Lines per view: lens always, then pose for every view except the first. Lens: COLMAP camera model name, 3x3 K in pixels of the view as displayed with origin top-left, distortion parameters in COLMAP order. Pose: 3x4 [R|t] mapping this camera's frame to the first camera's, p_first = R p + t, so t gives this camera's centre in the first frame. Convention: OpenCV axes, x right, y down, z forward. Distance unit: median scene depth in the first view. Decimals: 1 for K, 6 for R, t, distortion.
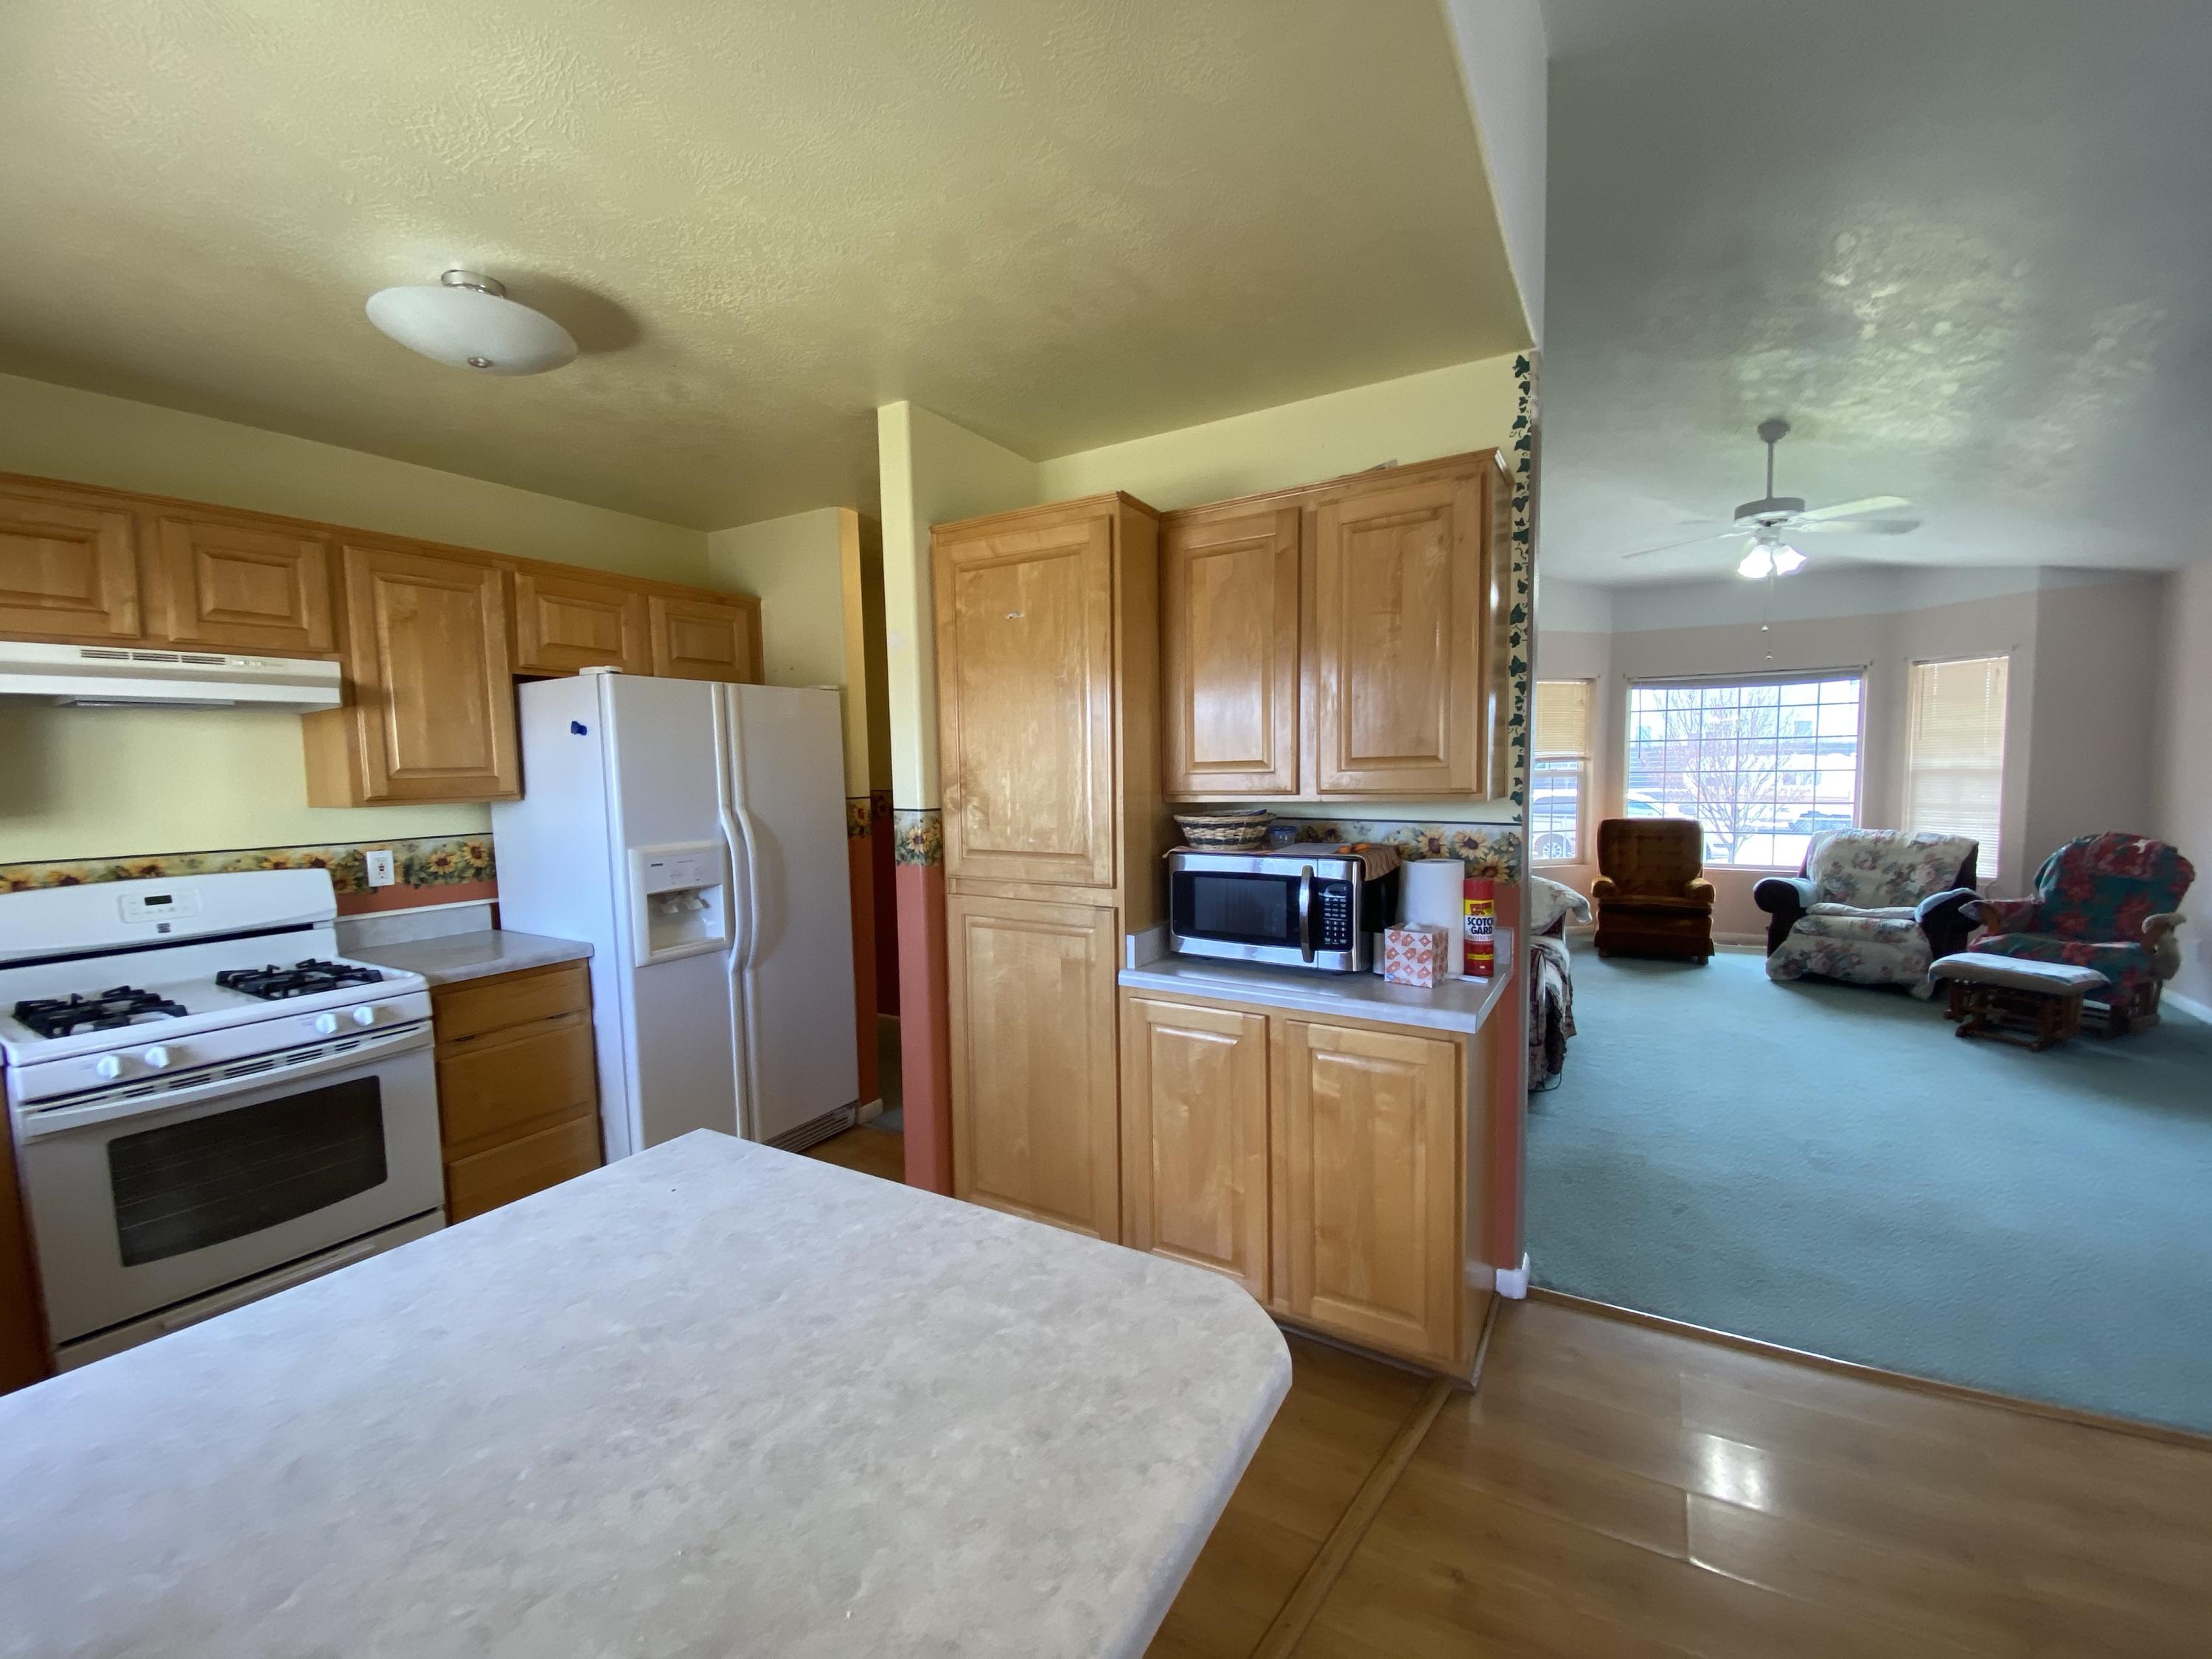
lens RADIAL K [[900.8, 0, 1097.1], [0, 900.8, 836.9], [0, 0, 1]] dist [0.040760, -0.032437]
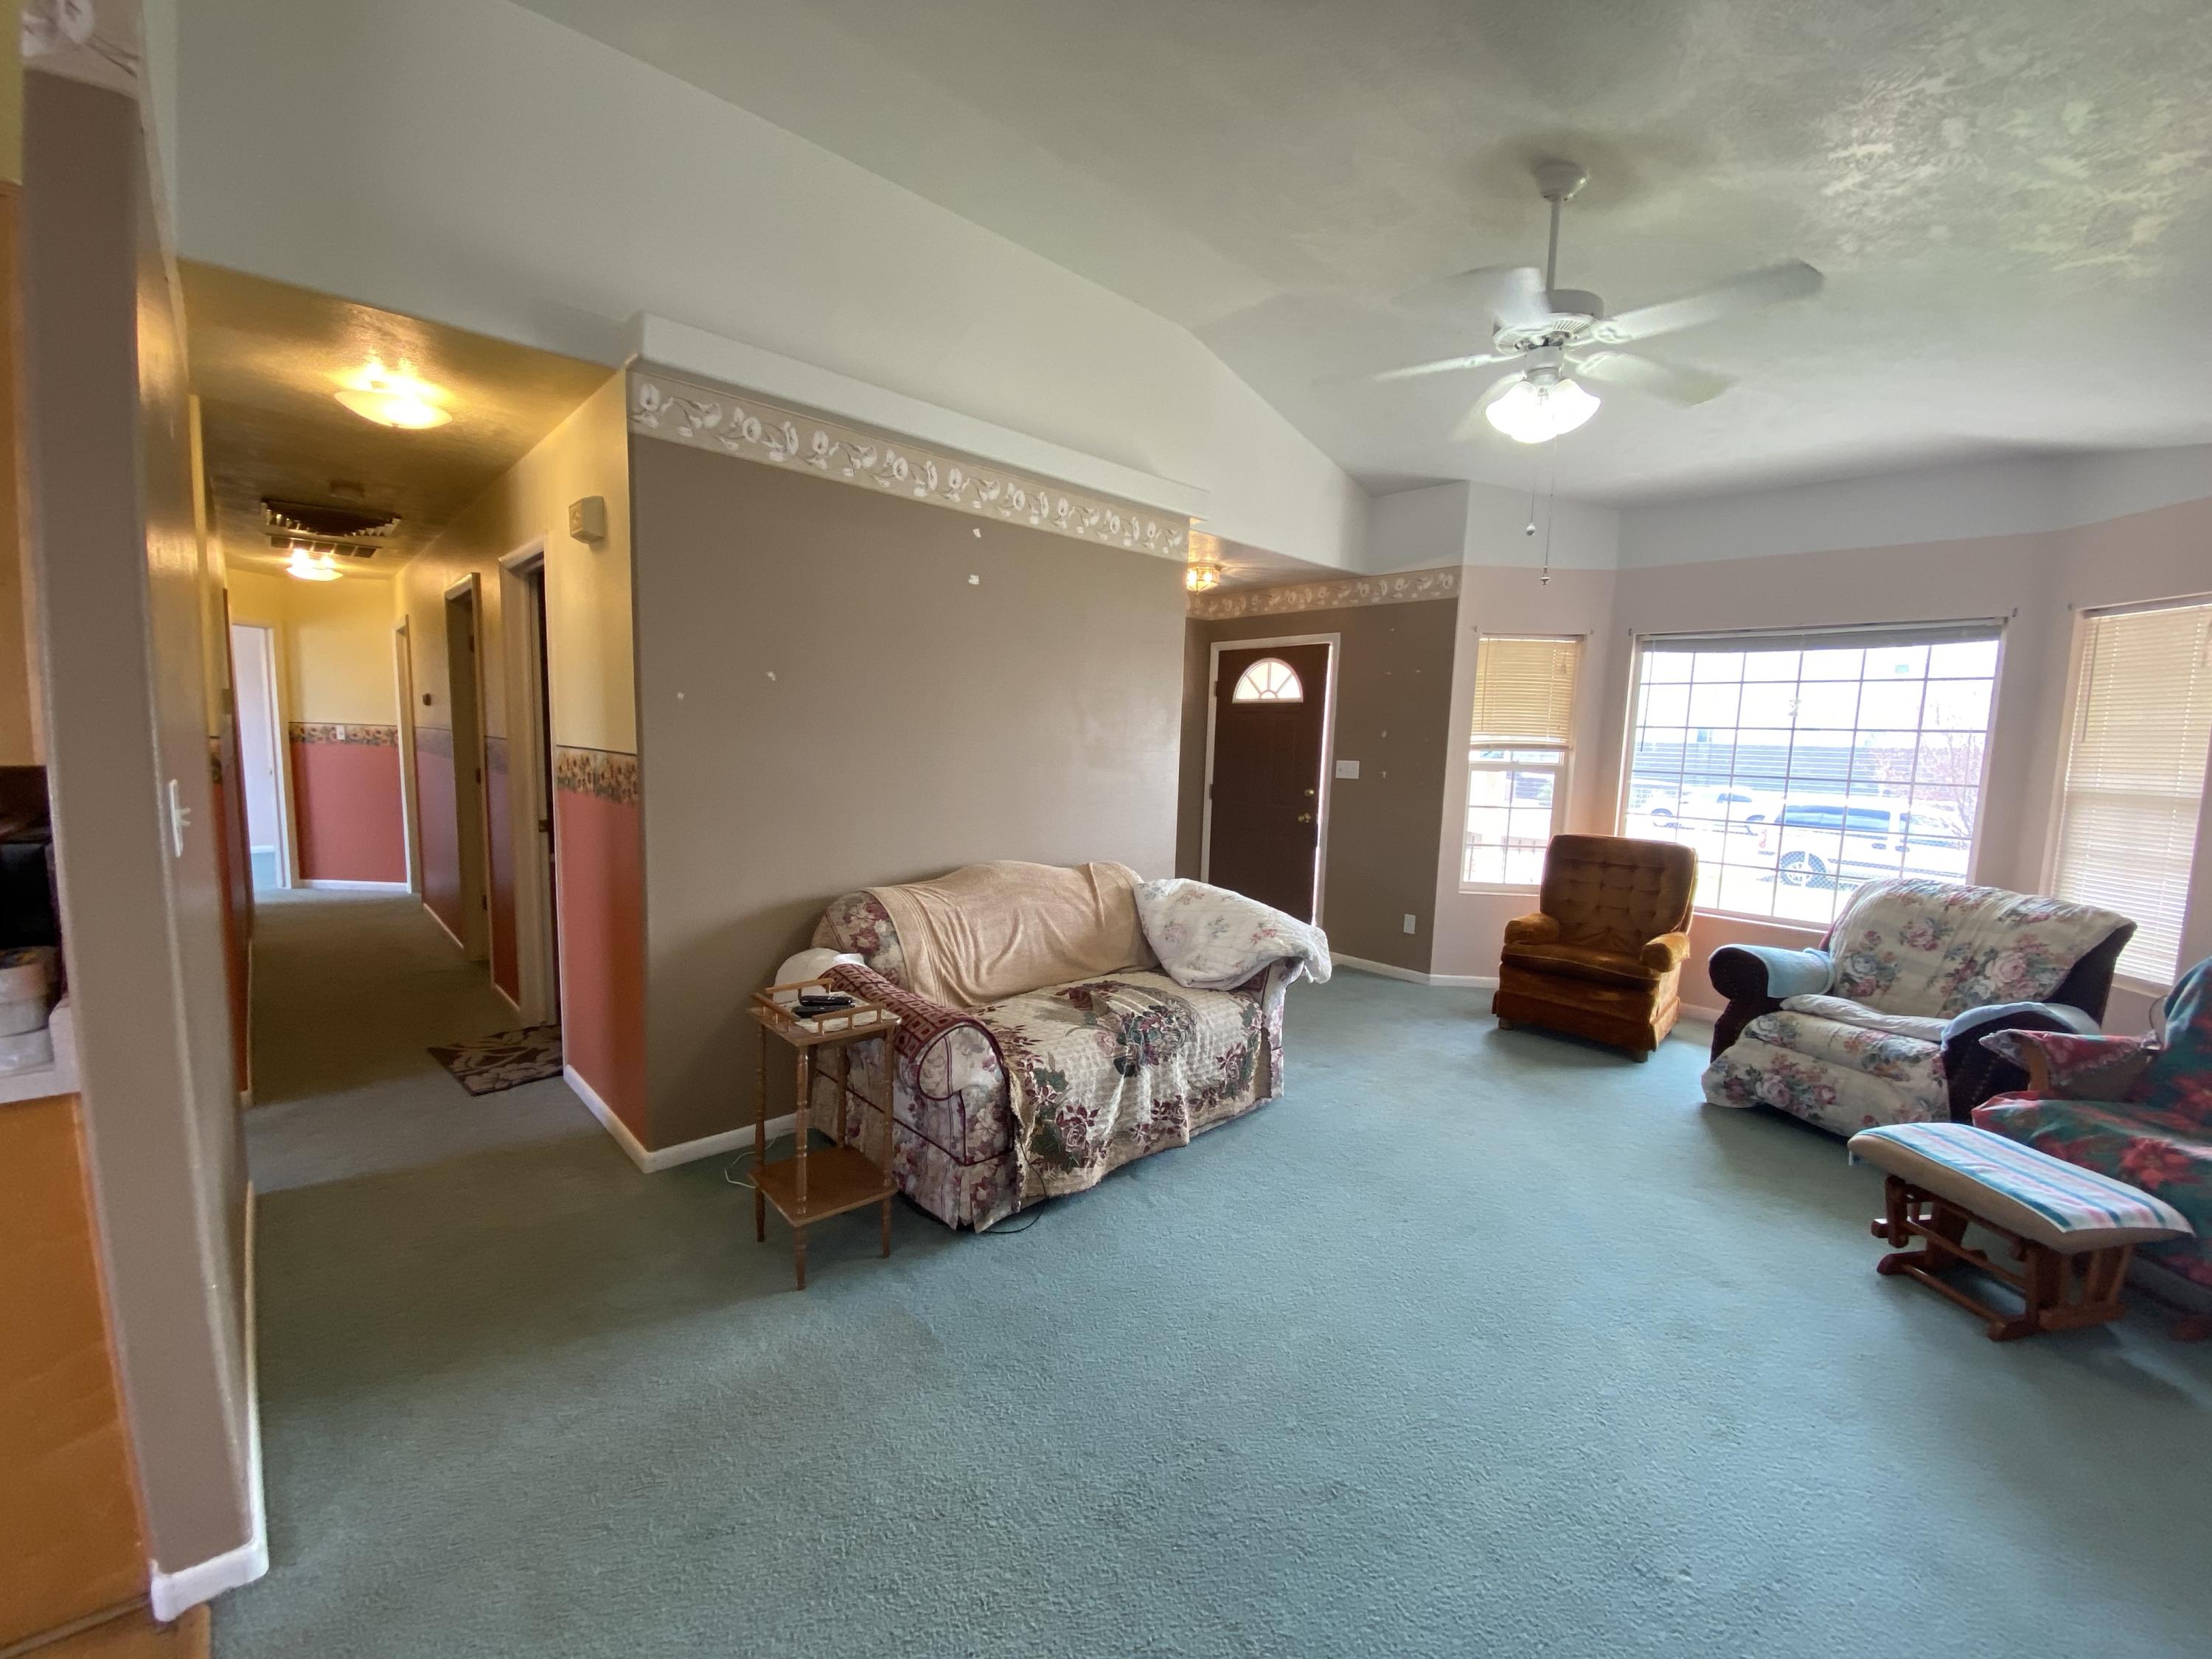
lens RADIAL K [[900.8, 0, 1097.1], [0, 900.8, 836.9], [0, 0, 1]] dist [0.040760, -0.032437]
pose [[0.958051, 0.077859, -0.275821, 1.130769], [-0.068475, 0.996704, 0.043507, -0.064766], [0.278299, -0.022795, 0.960224, 0.623715]]
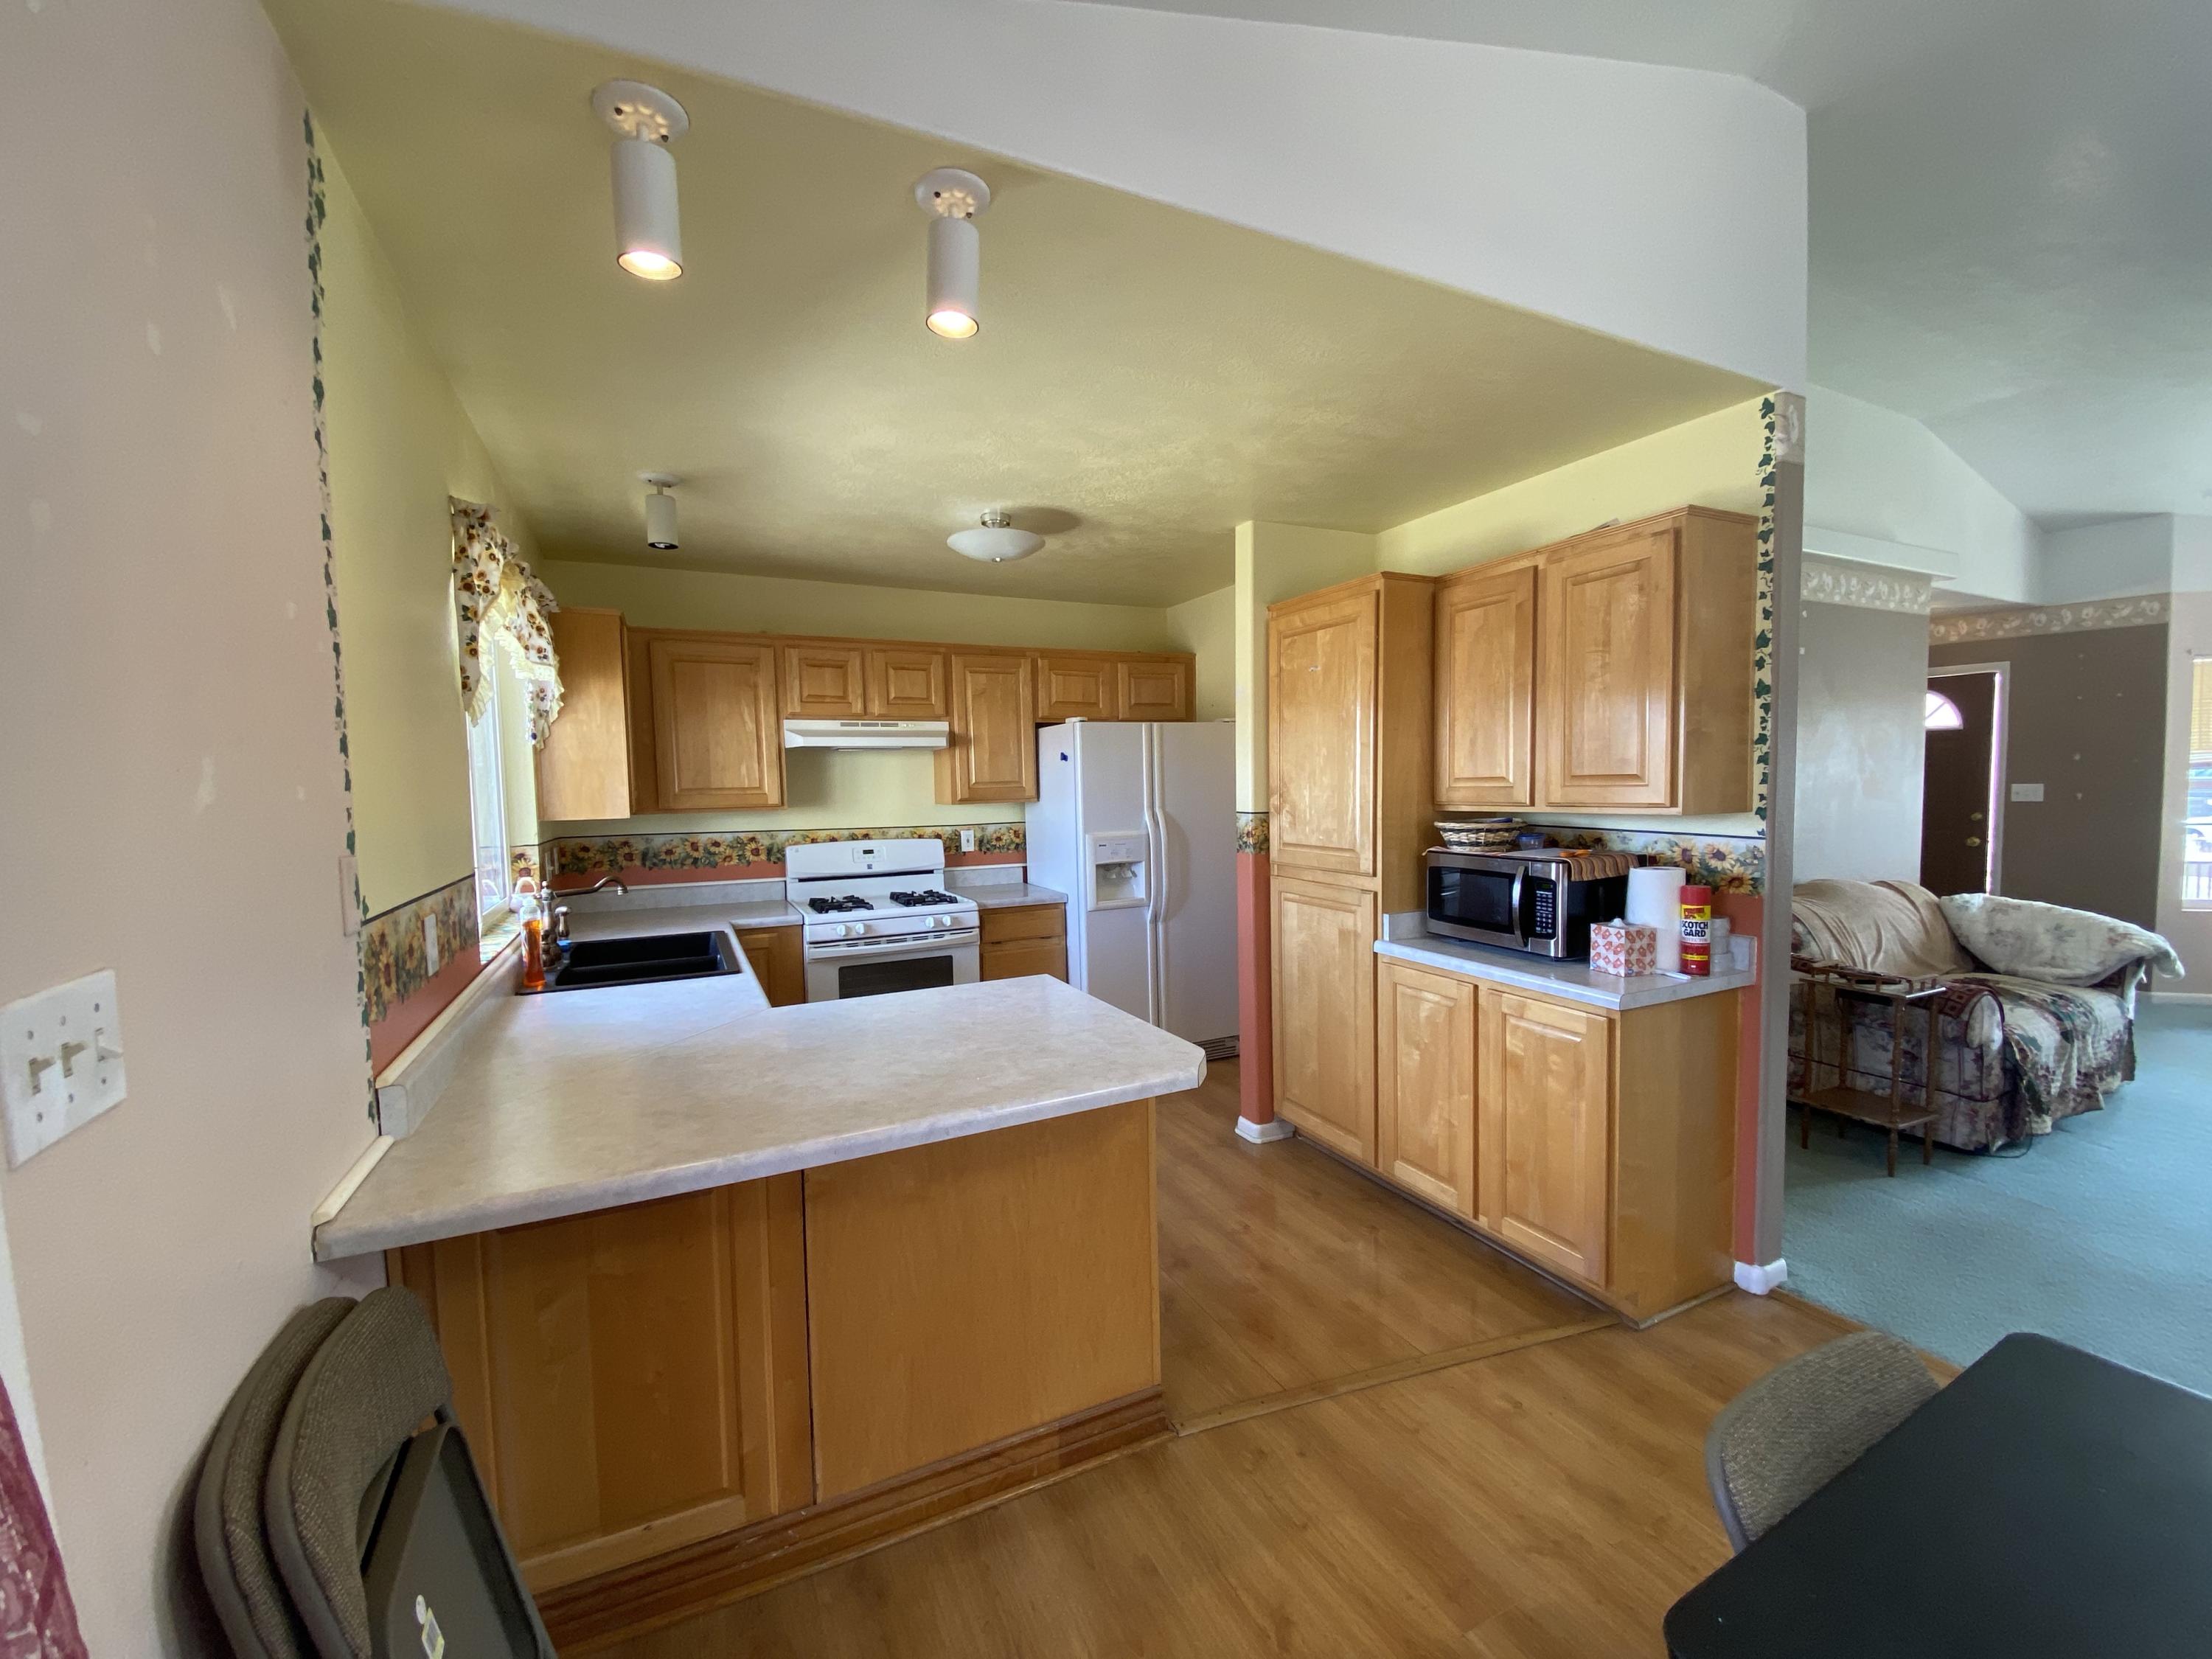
lens RADIAL K [[900.8, 0, 1097.1], [0, 900.8, 836.9], [0, 0, 1]] dist [0.040760, -0.032437]
pose [[0.829676, 0.036391, -0.557058, 0.391752], [-0.037961, 0.999241, 0.008739, 0.004085], [0.556953, 0.013896, 0.830427, -0.287003]]
